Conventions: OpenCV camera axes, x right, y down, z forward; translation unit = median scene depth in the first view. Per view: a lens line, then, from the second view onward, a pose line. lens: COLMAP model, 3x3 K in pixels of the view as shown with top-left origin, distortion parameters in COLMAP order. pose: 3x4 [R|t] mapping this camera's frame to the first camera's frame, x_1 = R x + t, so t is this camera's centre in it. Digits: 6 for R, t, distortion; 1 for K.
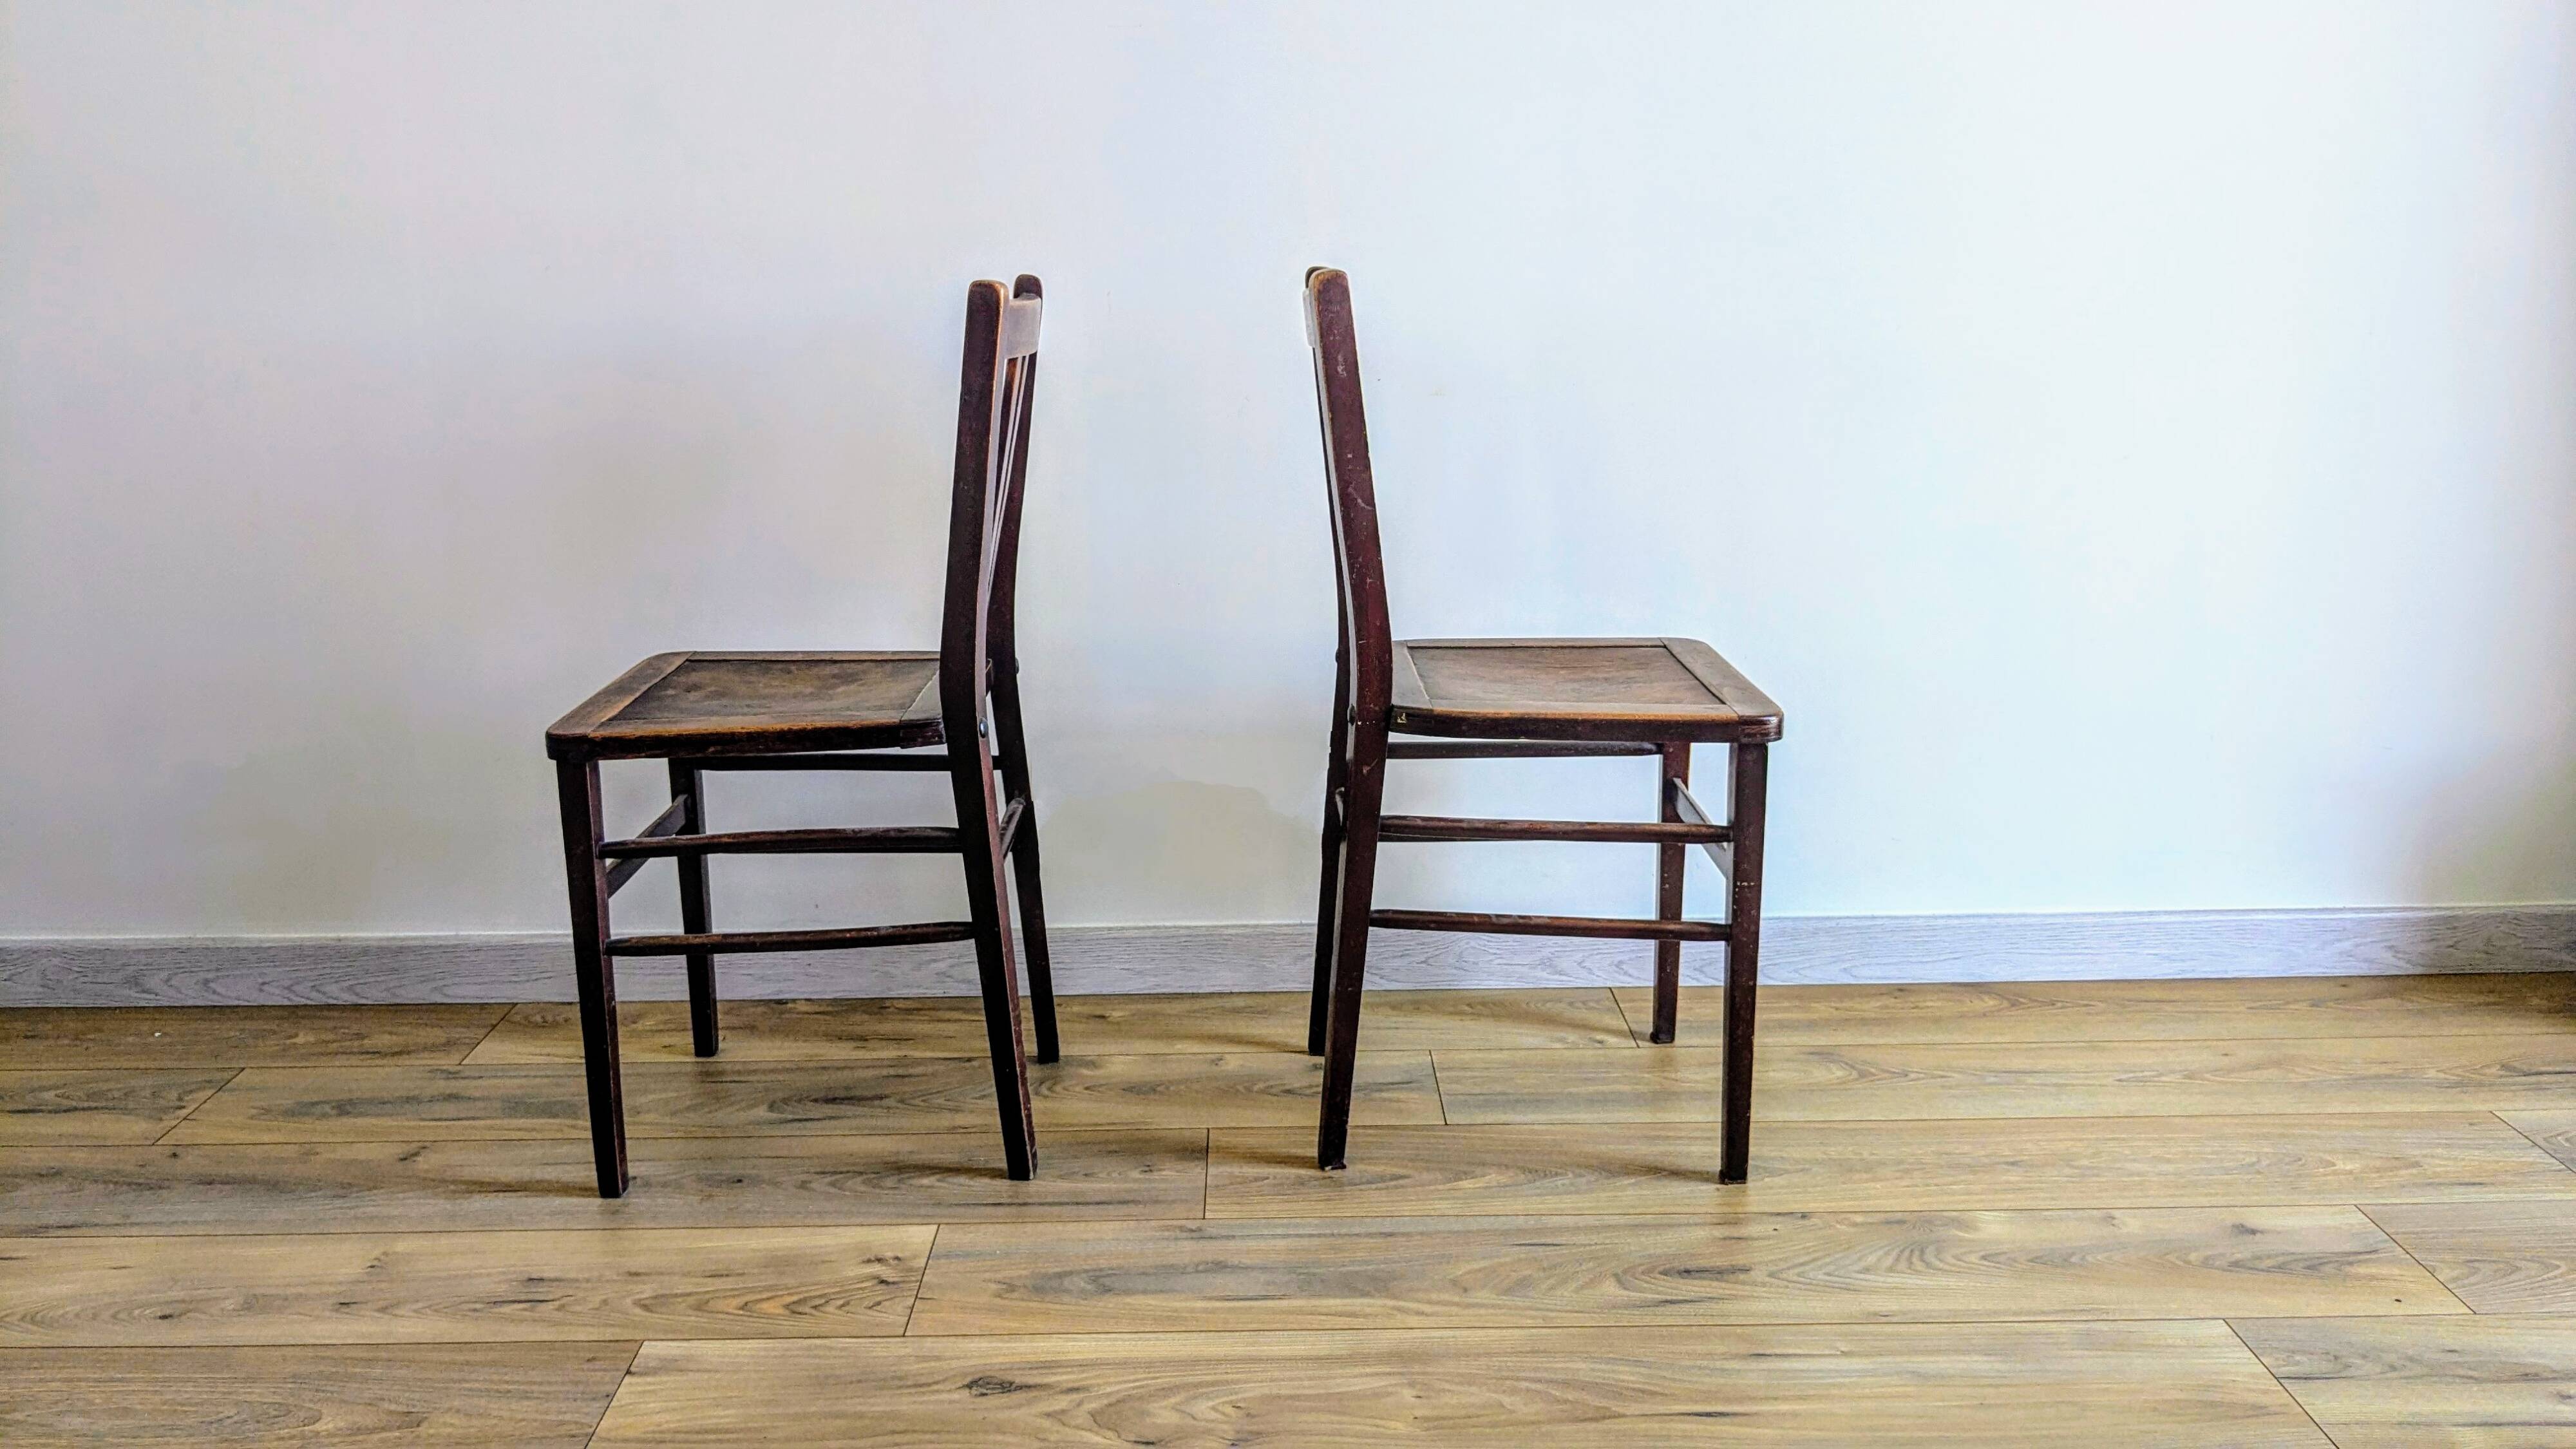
lens RADIAL K [[2065.2, 0, 1283.3], [0, 2065.2, 690.1], [0, 0, 1]] dist [0.037475, -0.077439]
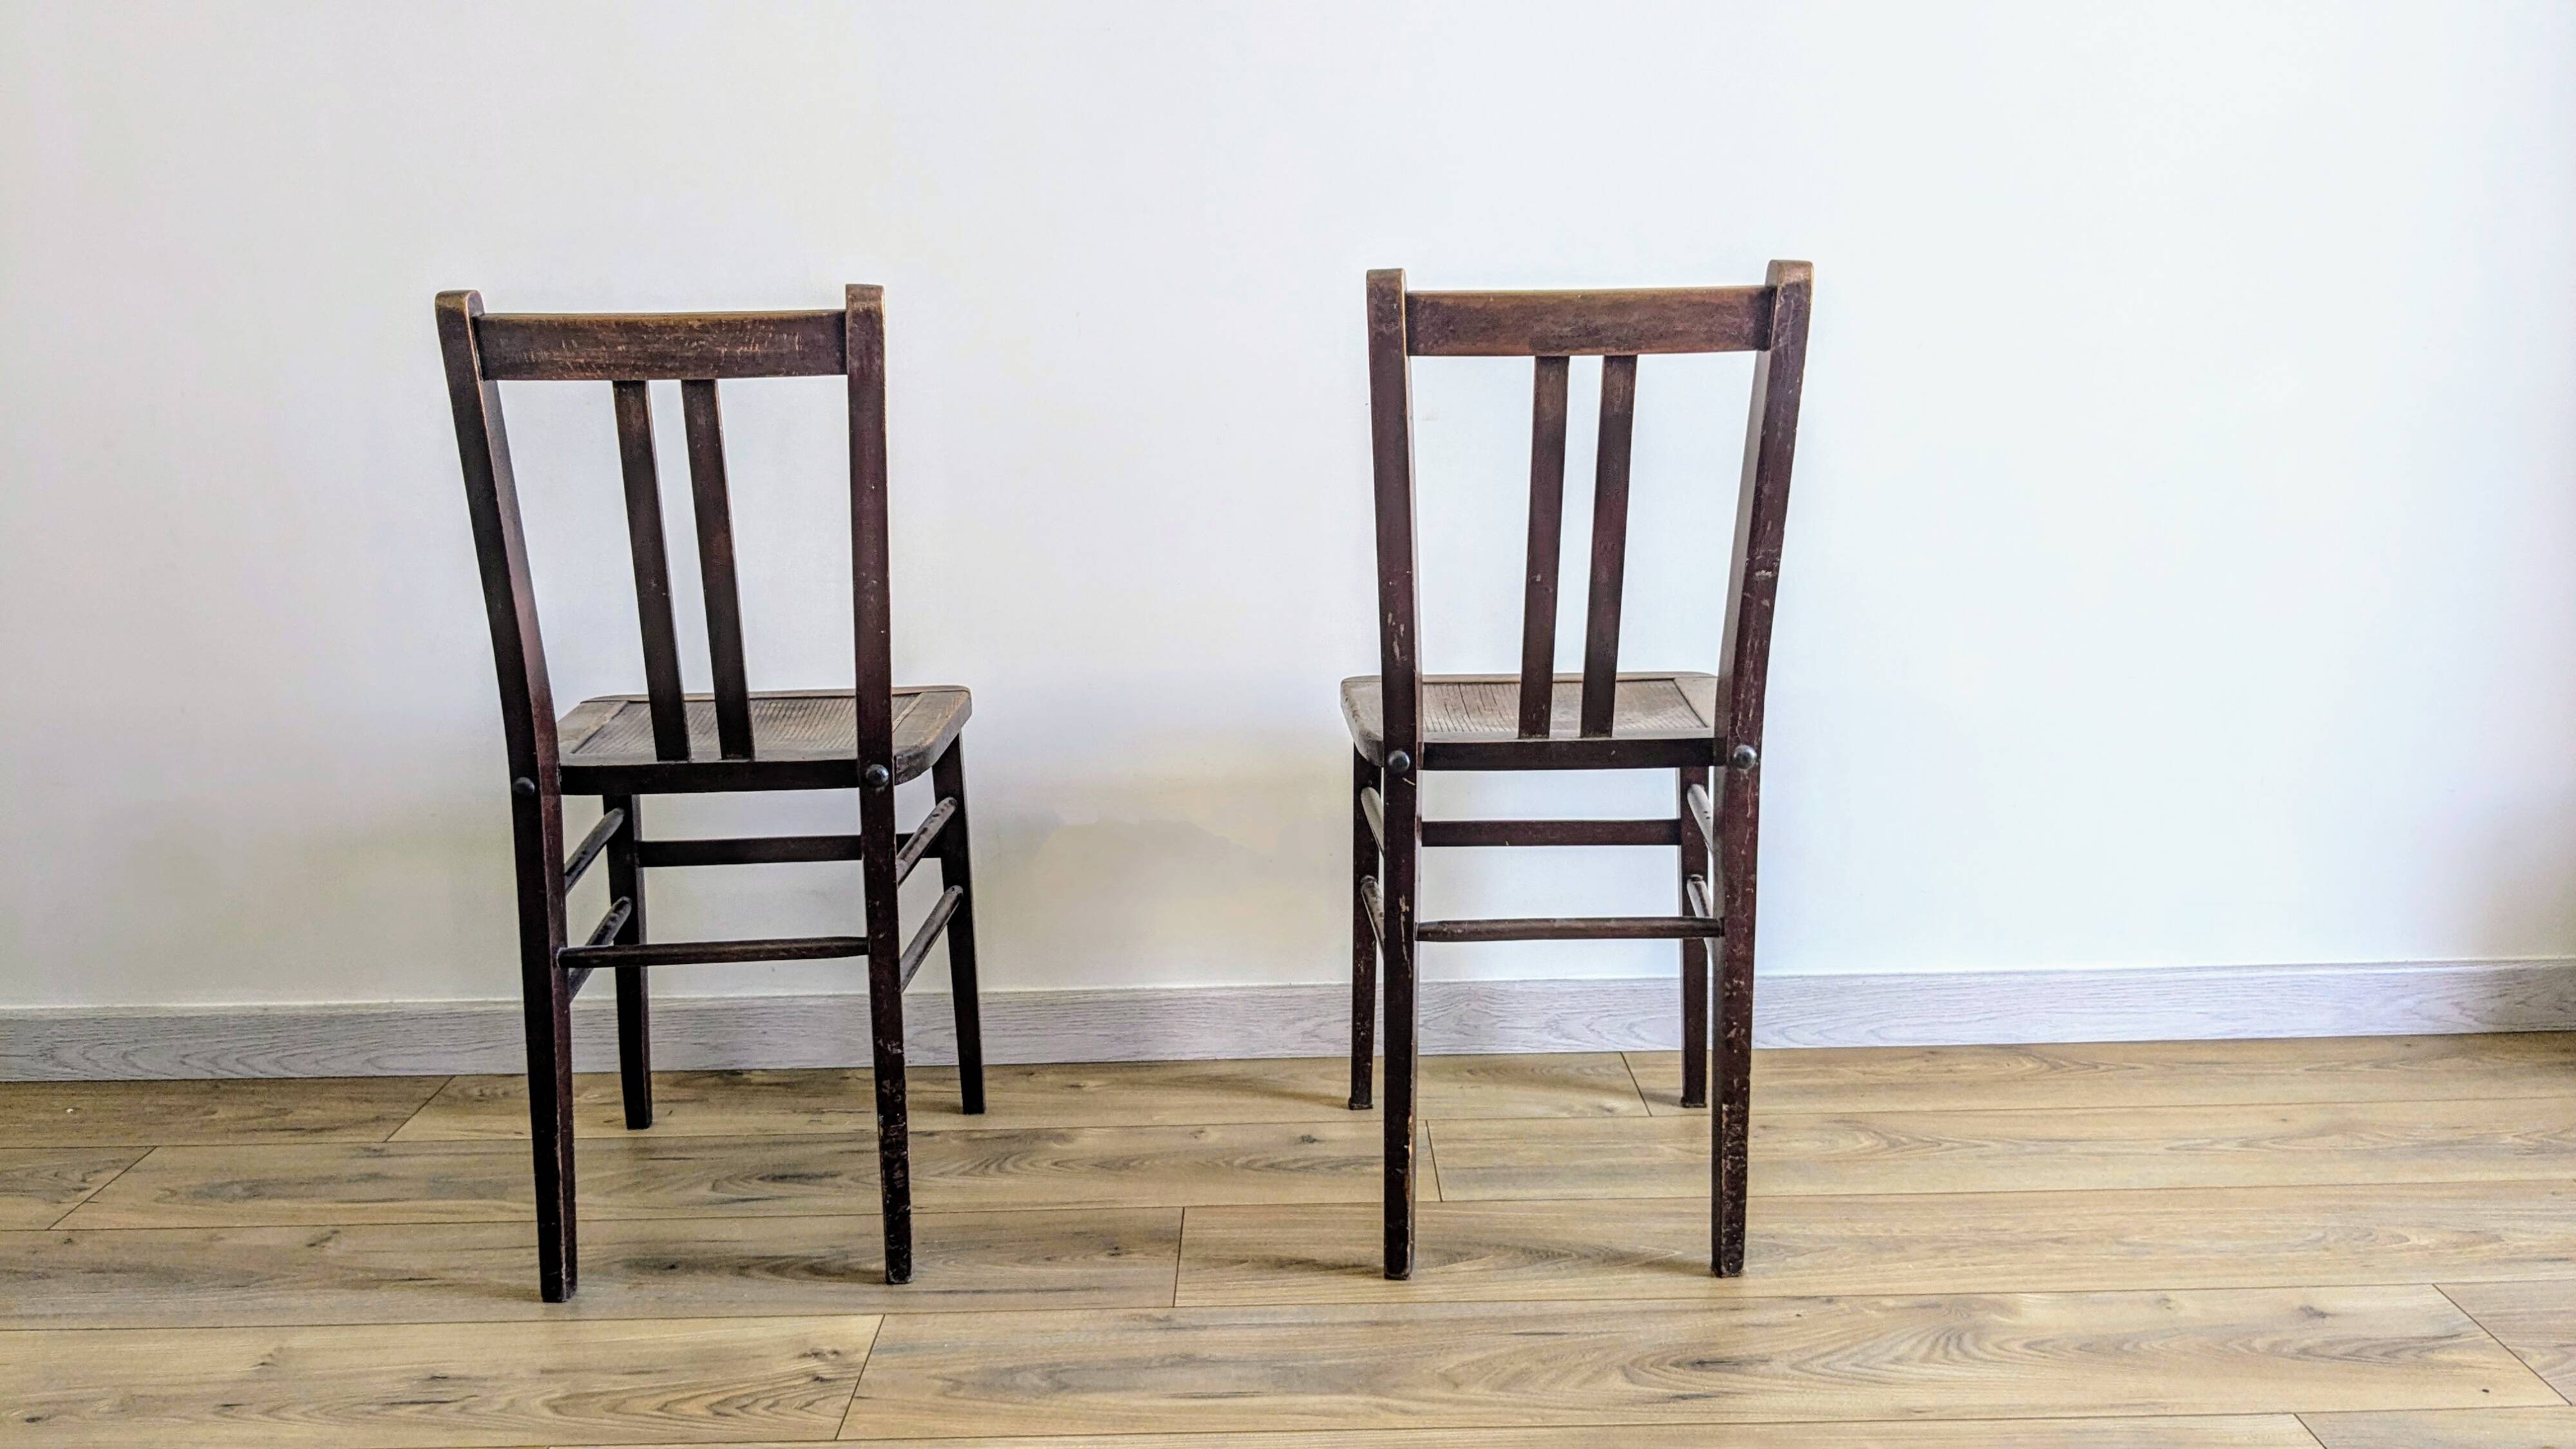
lens RADIAL K [[2065.2, 0, 1296.3], [0, 2065.2, 731.2], [0, 0, 1]] dist [0.037475, -0.077439]
pose [[0.999954, -0.007021, -0.006494, 0.024108], [0.006934, 0.999888, -0.013287, 0.013618], [0.006587, 0.013241, 0.999891, 0.082074]]
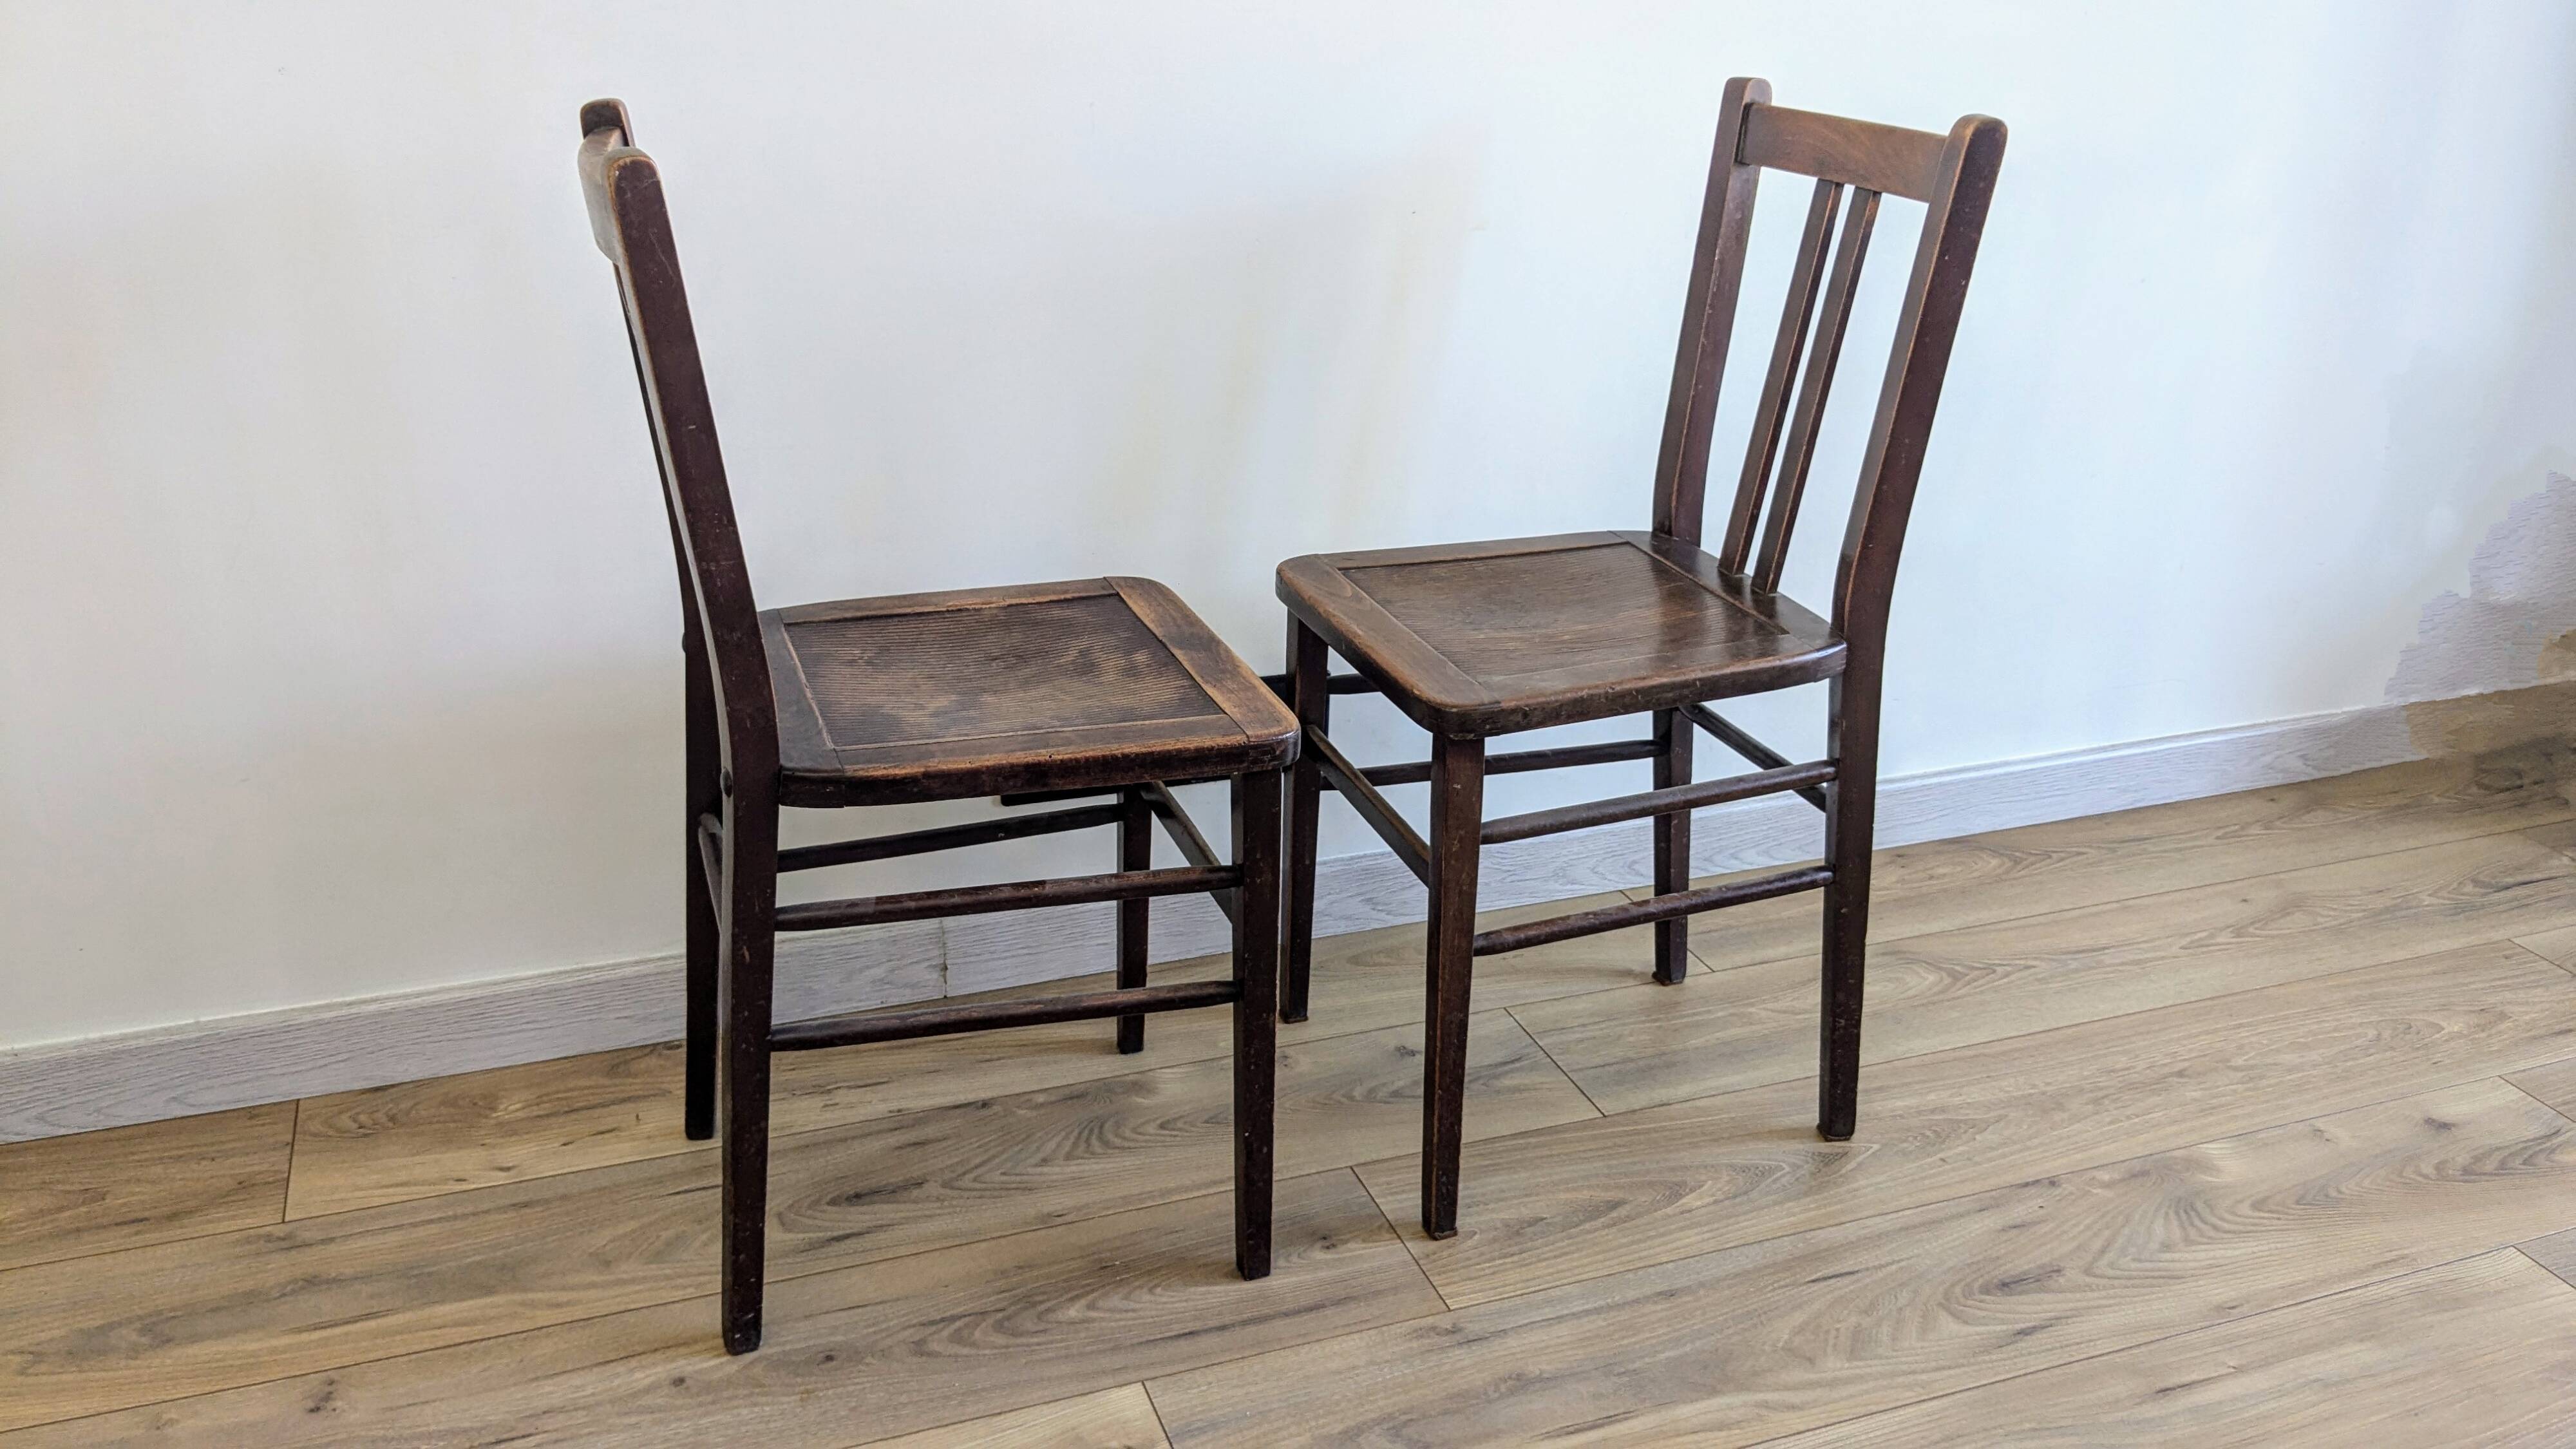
lens RADIAL K [[2065.2, 0, 1273.7], [0, 2065.2, 686.4], [0, 0, 1]] dist [0.037475, -0.077439]
pose [[0.942914, -0.093222, 0.319724, -0.348562], [0.043353, 0.986214, 0.159697, -0.124166], [-0.330204, -0.136720, 0.933956, 0.294340]]
